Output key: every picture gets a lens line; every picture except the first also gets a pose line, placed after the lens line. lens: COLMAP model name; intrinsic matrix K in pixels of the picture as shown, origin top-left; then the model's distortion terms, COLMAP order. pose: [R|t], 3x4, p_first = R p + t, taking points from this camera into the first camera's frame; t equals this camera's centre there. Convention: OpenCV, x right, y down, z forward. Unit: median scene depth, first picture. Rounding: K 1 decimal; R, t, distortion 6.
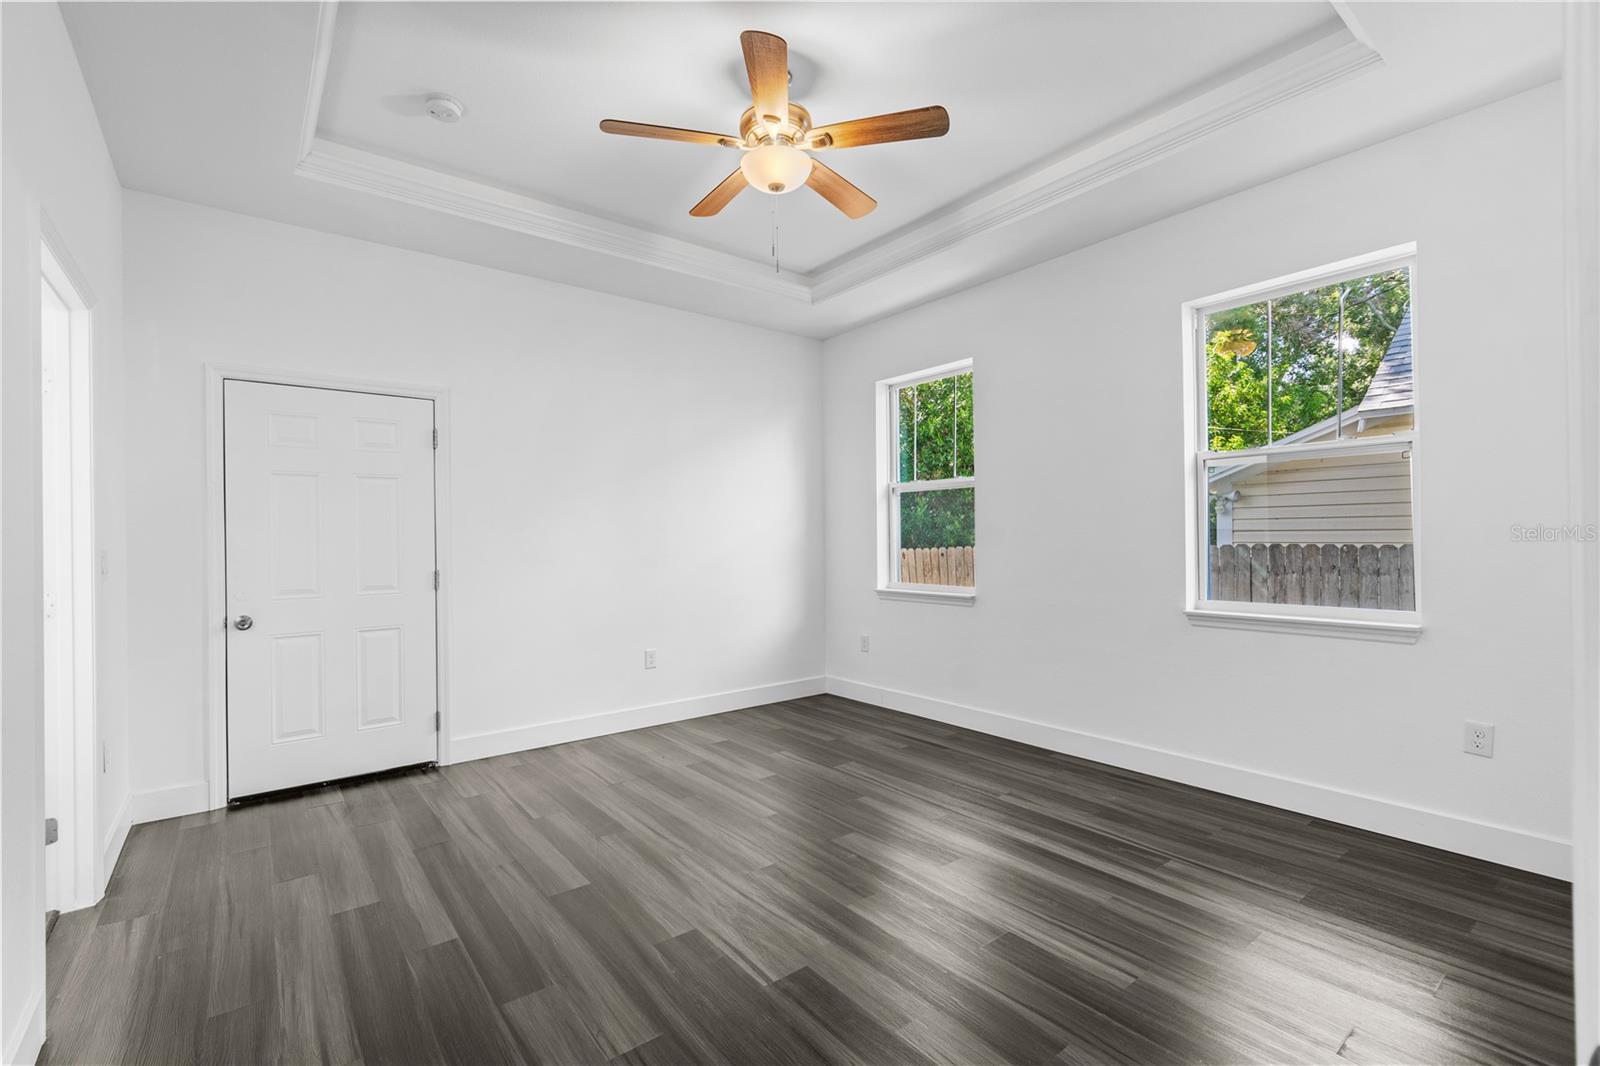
lens RADIAL K [[705.7, 0, 792.7], [0, 705.7, 537.5], [0, 0, 1]] dist [0.005840, -0.001433]
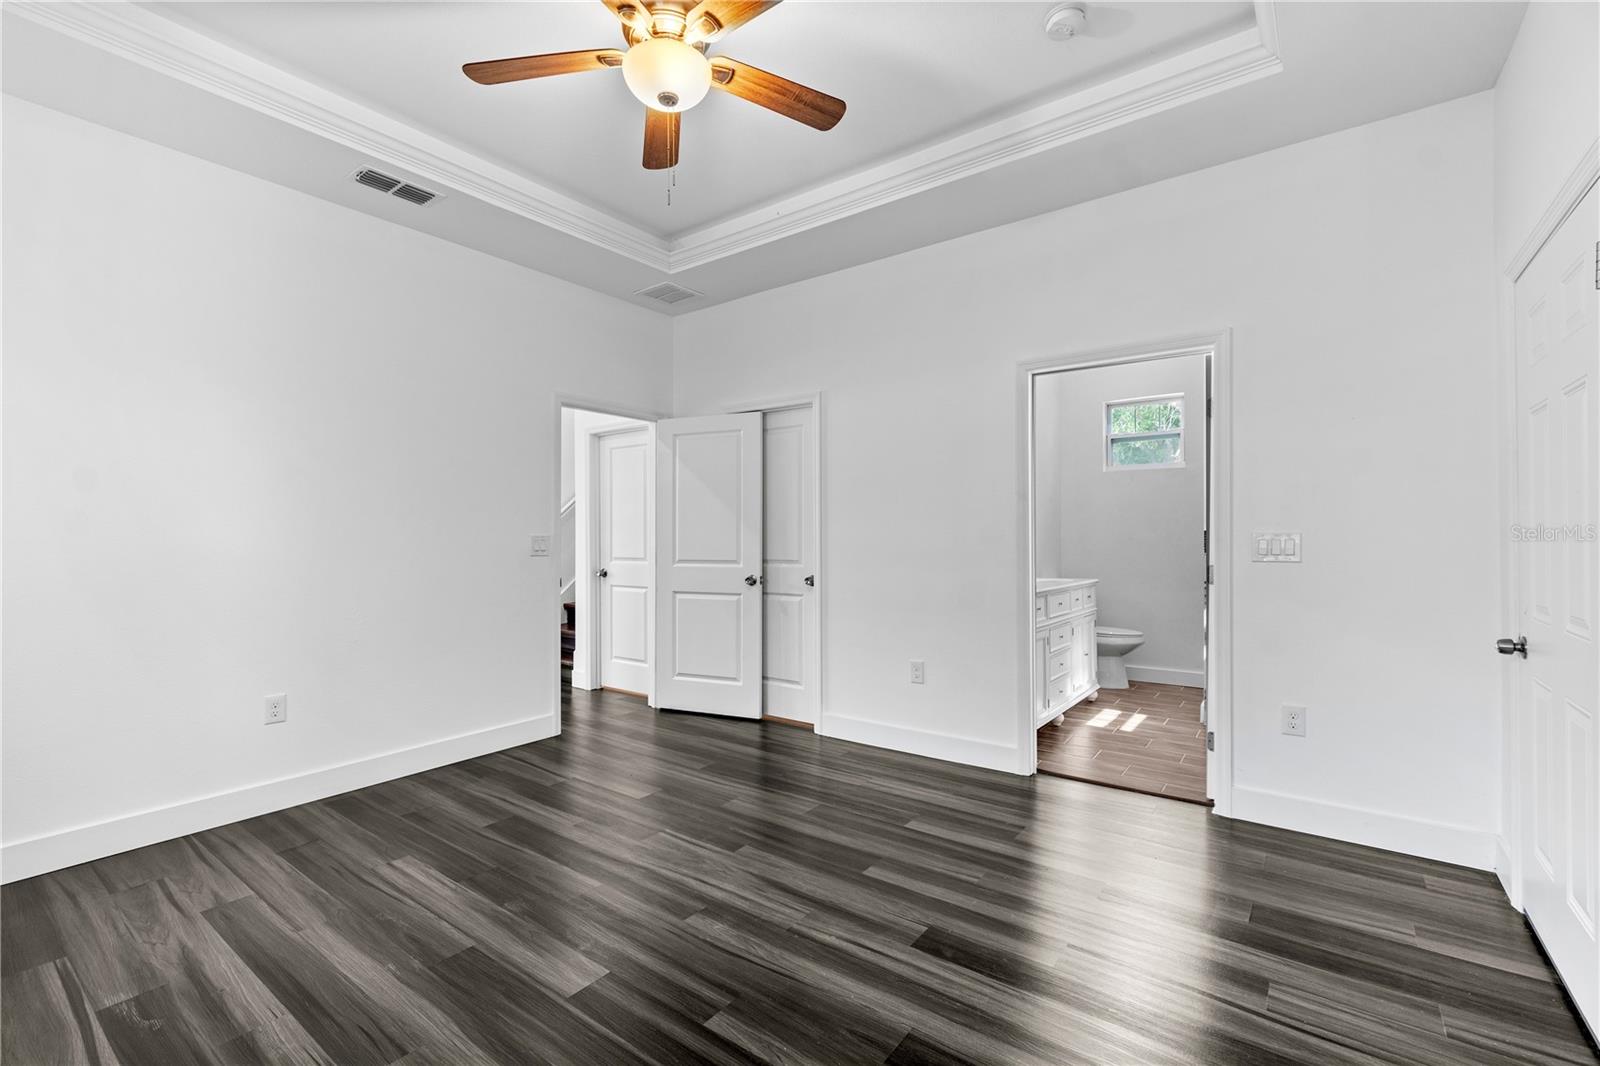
lens RADIAL K [[705.7, 0, 790.1], [0, 705.7, 533.3], [0, 0, 1]] dist [0.005840, -0.001433]
pose [[-0.965448, 0.016332, -0.260083, 0.045235], [0.016873, 0.999858, 0.000155, 0.003079], [0.260049, -0.004239, -0.965586, 1.329546]]
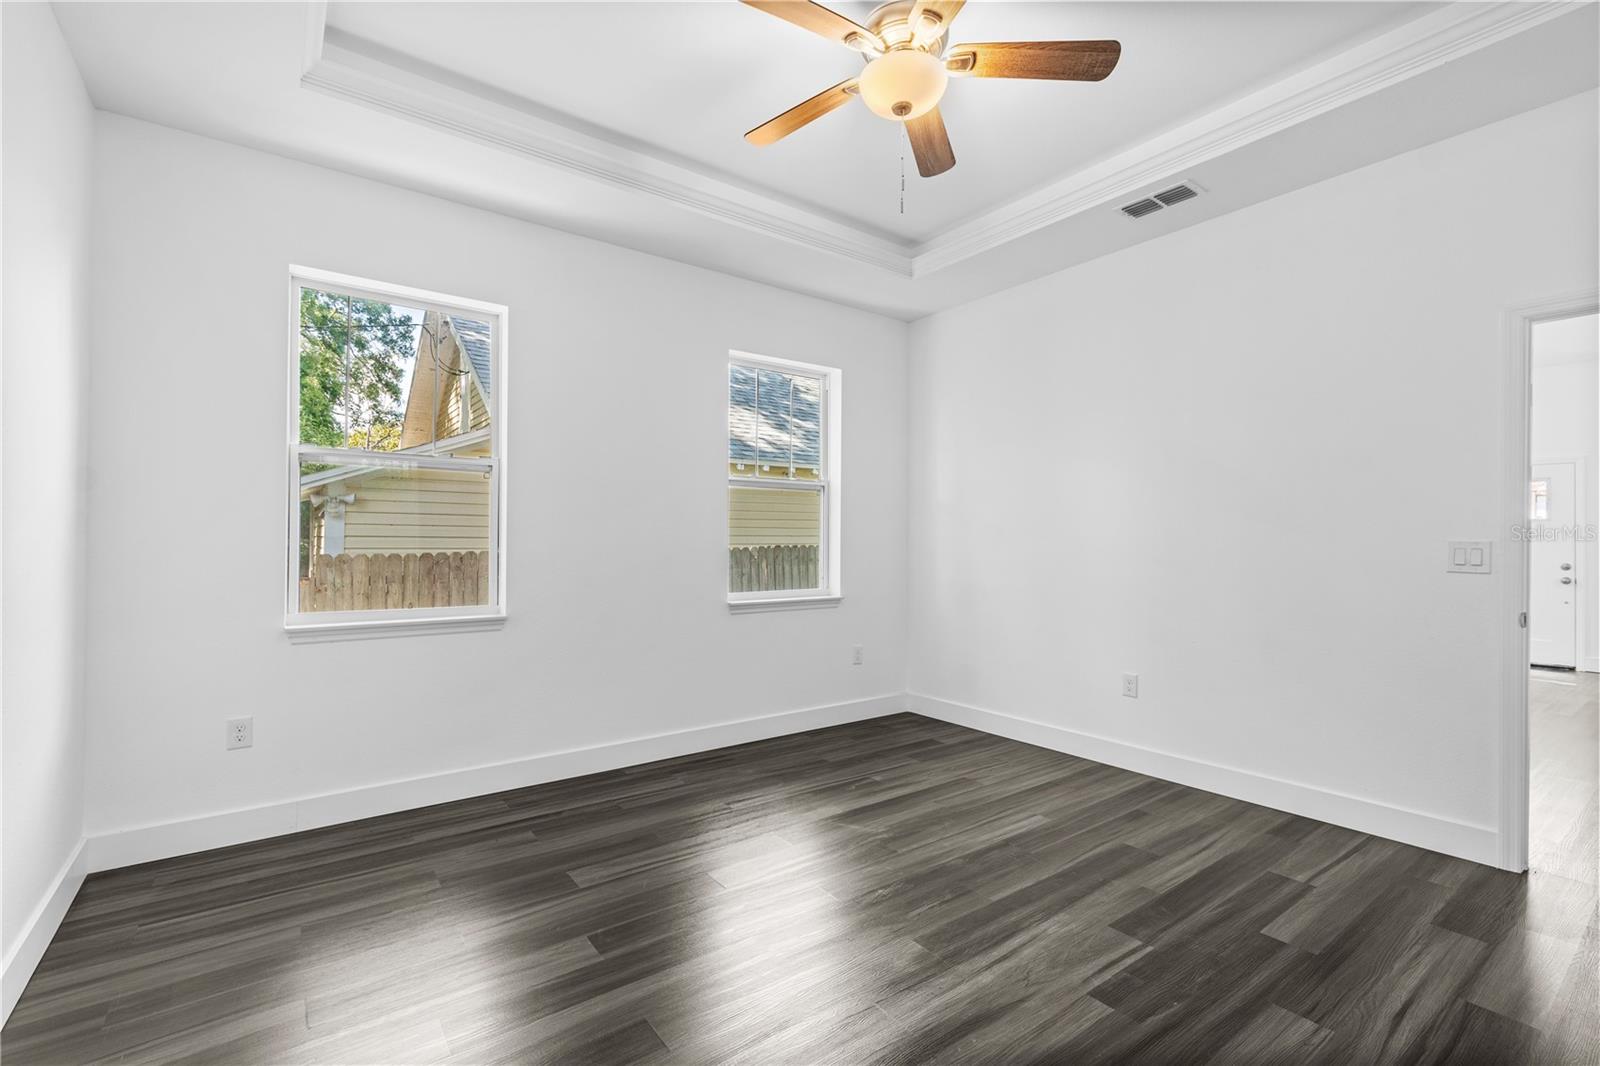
lens RADIAL K [[705.7, 0, 793.9], [0, 705.7, 533.3], [0, 0, 1]] dist [0.005840, -0.001433]
pose [[0.023219, 0.023867, 0.999445, -0.610649], [-0.005152, 0.999705, -0.023754, 0.012283], [-0.999717, -0.004598, 0.023335, 0.806201]]
